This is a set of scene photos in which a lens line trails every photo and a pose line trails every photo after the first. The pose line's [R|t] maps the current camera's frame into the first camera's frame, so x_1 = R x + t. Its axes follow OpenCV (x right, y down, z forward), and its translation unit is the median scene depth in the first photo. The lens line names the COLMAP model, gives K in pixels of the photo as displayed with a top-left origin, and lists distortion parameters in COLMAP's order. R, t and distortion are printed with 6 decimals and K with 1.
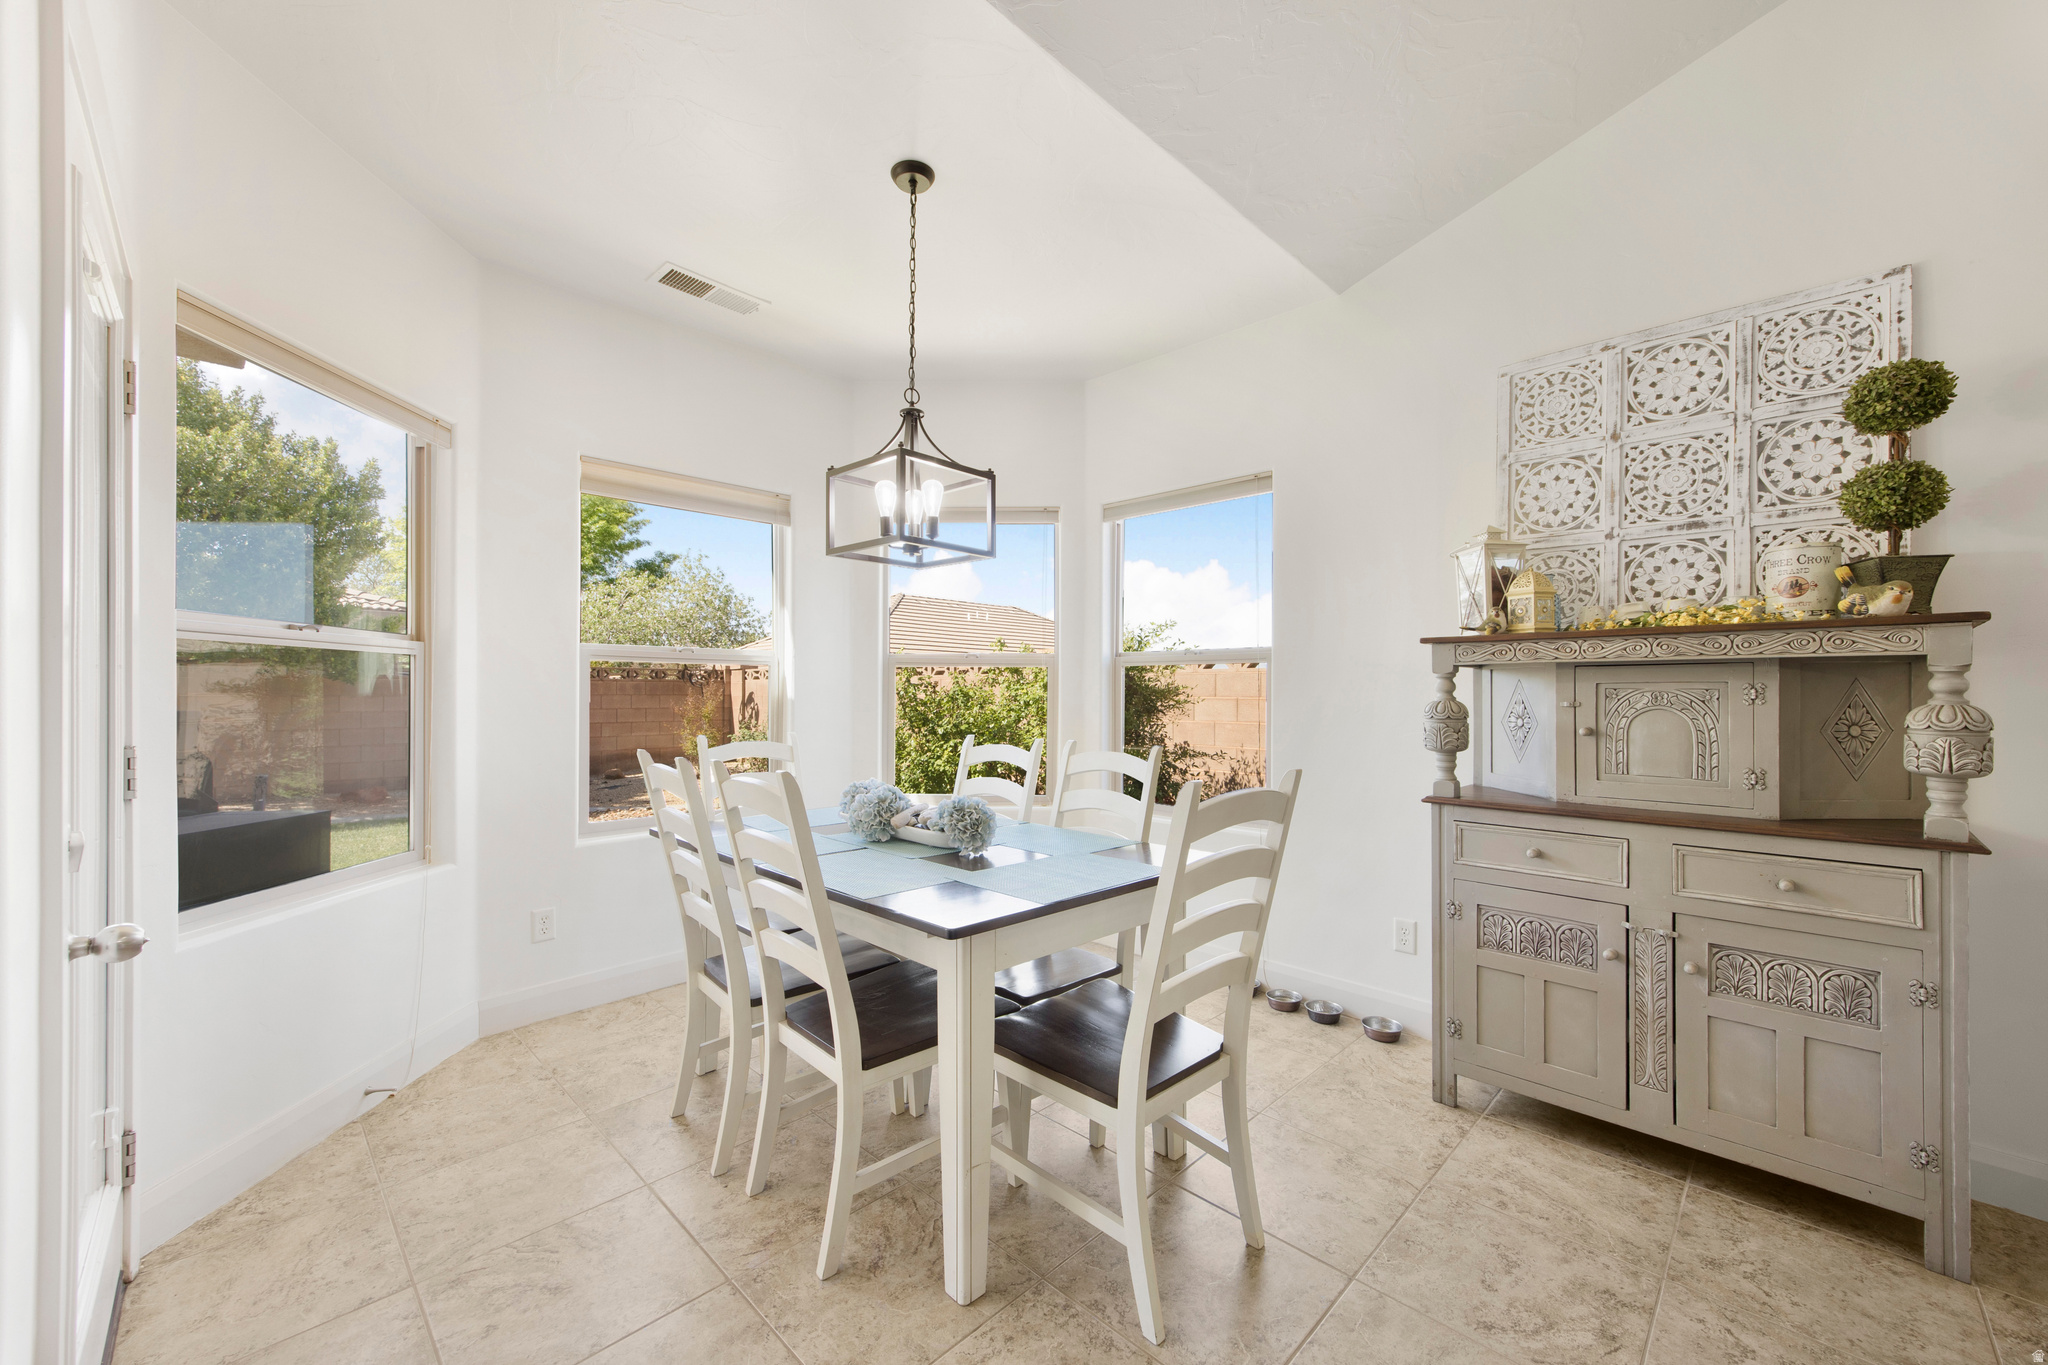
lens RADIAL K [[787.6, 0, 1035.4], [0, 787.6, 694.9], [0, 0, 1]] dist [0.002830, -0.000108]
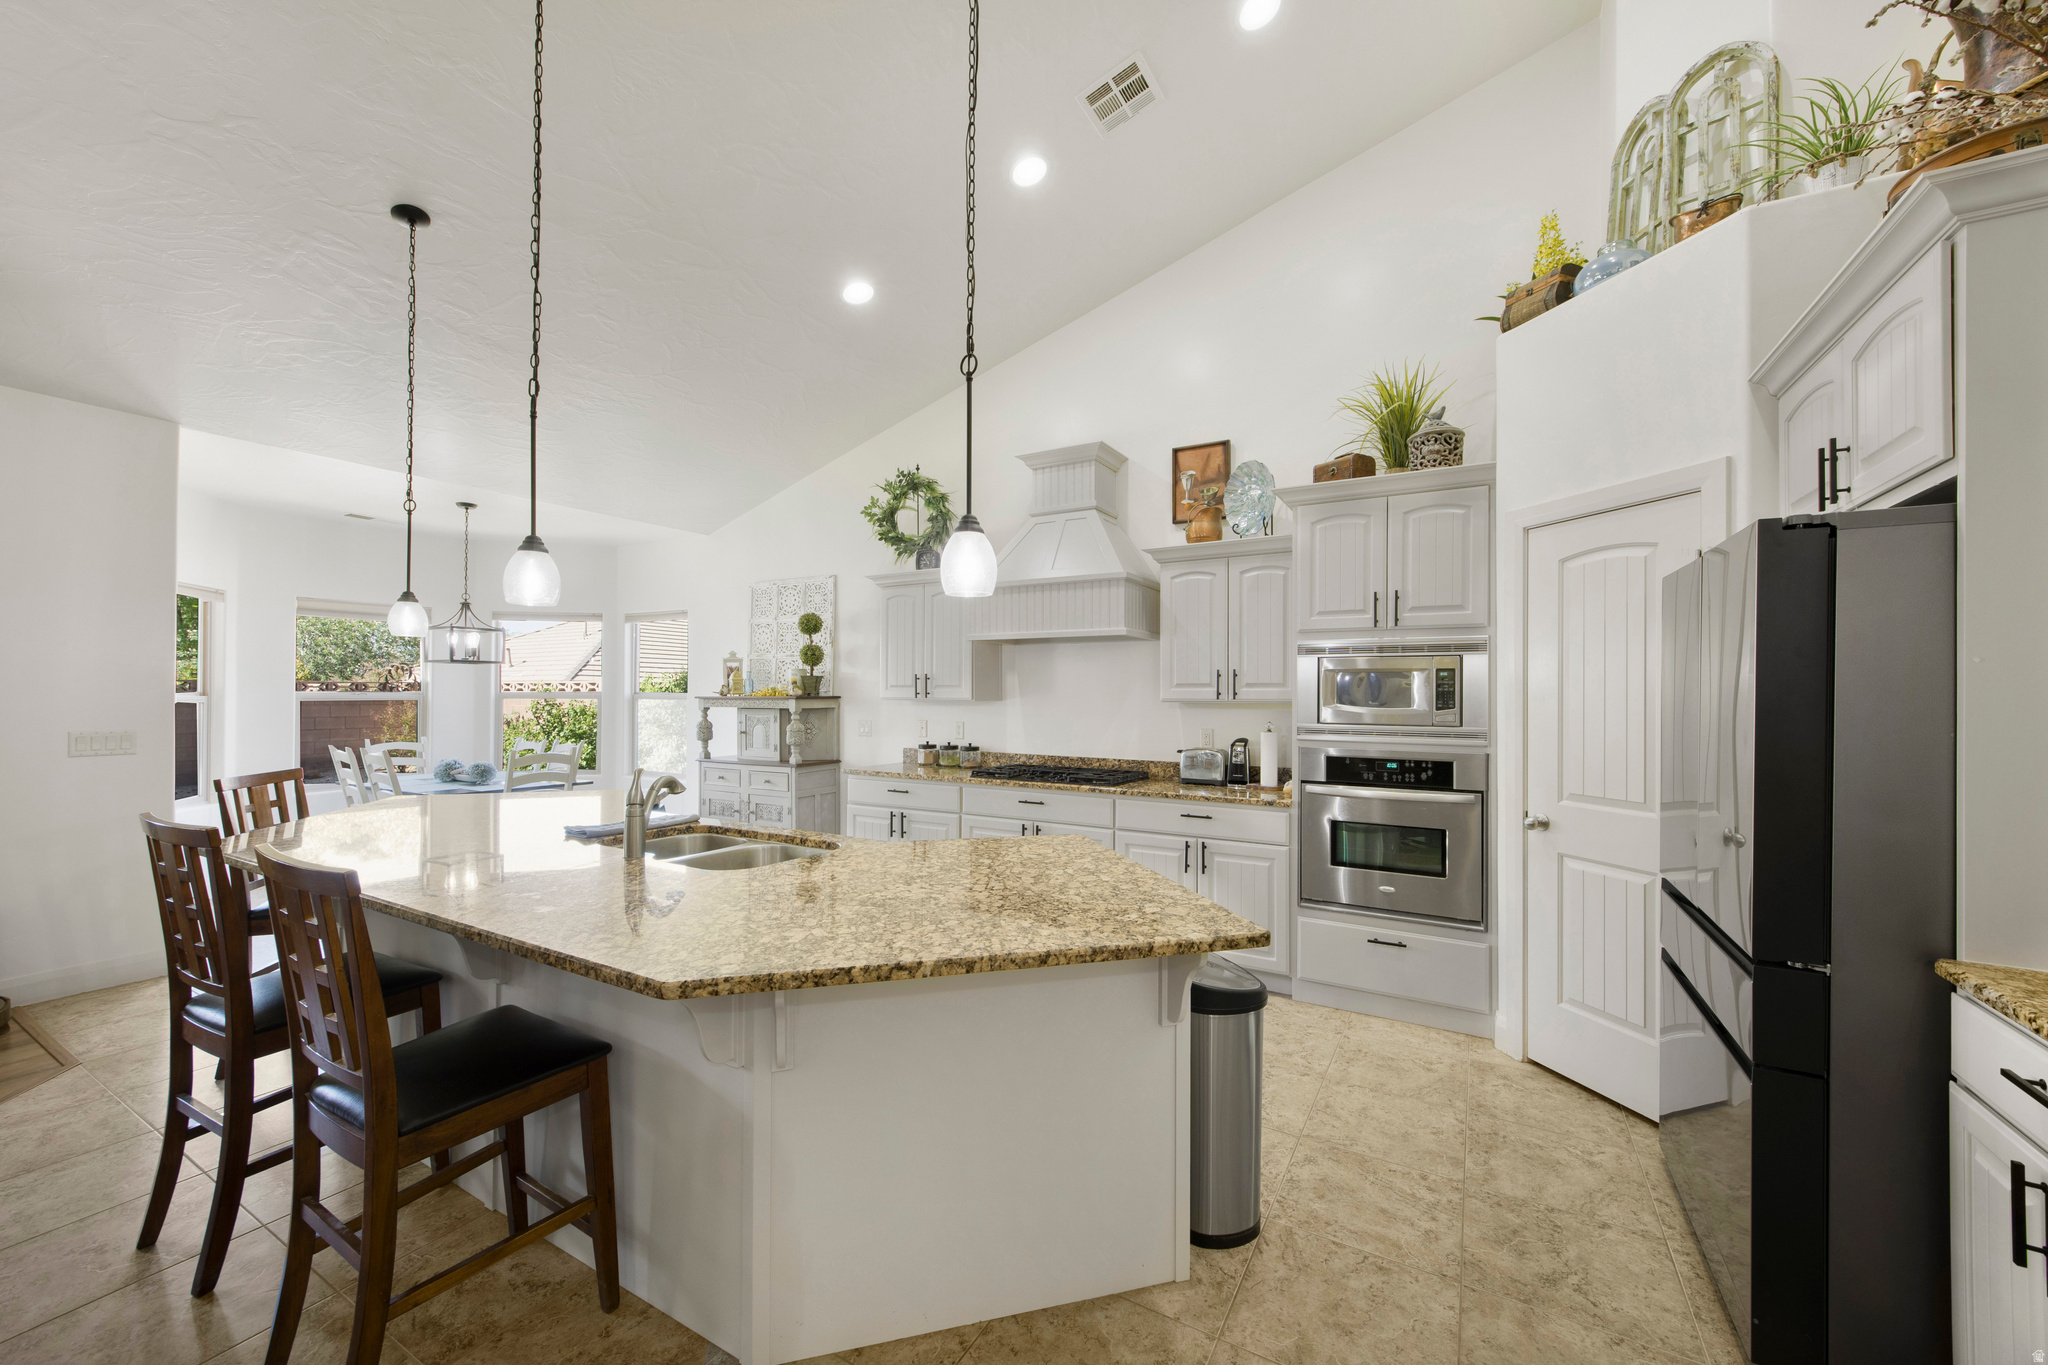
lens RADIAL K [[787.6, 0, 1028.3], [0, 787.6, 684.1], [0, 0, 1]] dist [0.002830, -0.000108]
pose [[0.968863, -0.001647, 0.247591, 0.887725], [0.004009, 0.999951, -0.009036, -0.082001], [-0.247564, 0.009747, 0.968823, -1.715268]]
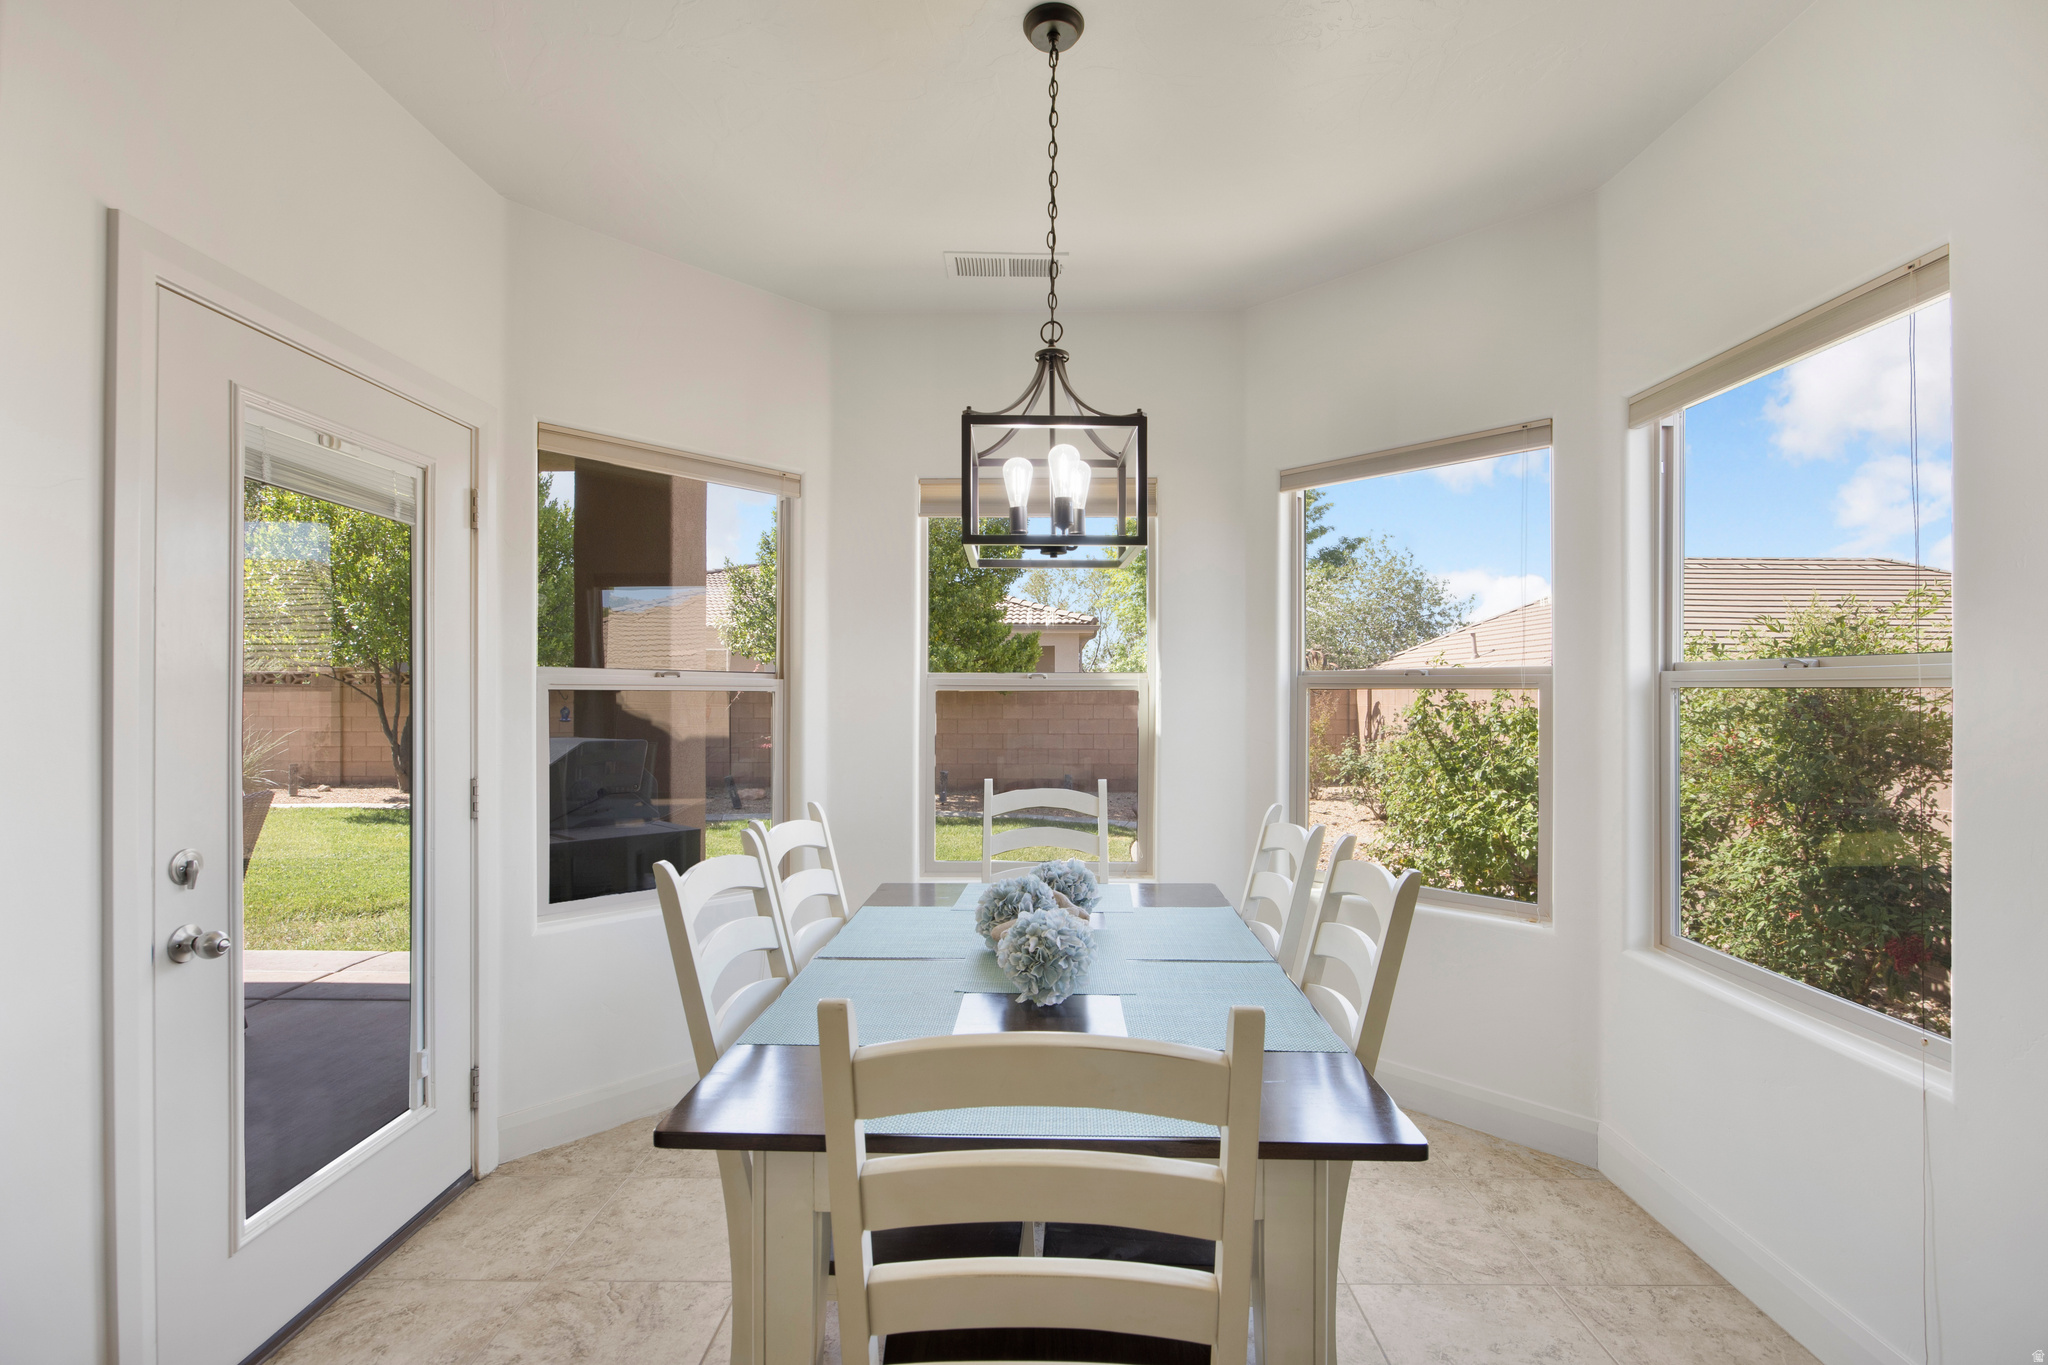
lens RADIAL K [[926.1, 0, 1023.1], [0, 926.1, 685.5], [0, 0, 1]] dist [-0.013564, -0.000351]
pose [[0.689941, -0.008272, -0.723818, 0.413675], [-0.000074, 0.999934, -0.011498, -0.049489], [0.723865, 0.007987, 0.689895, 0.397041]]
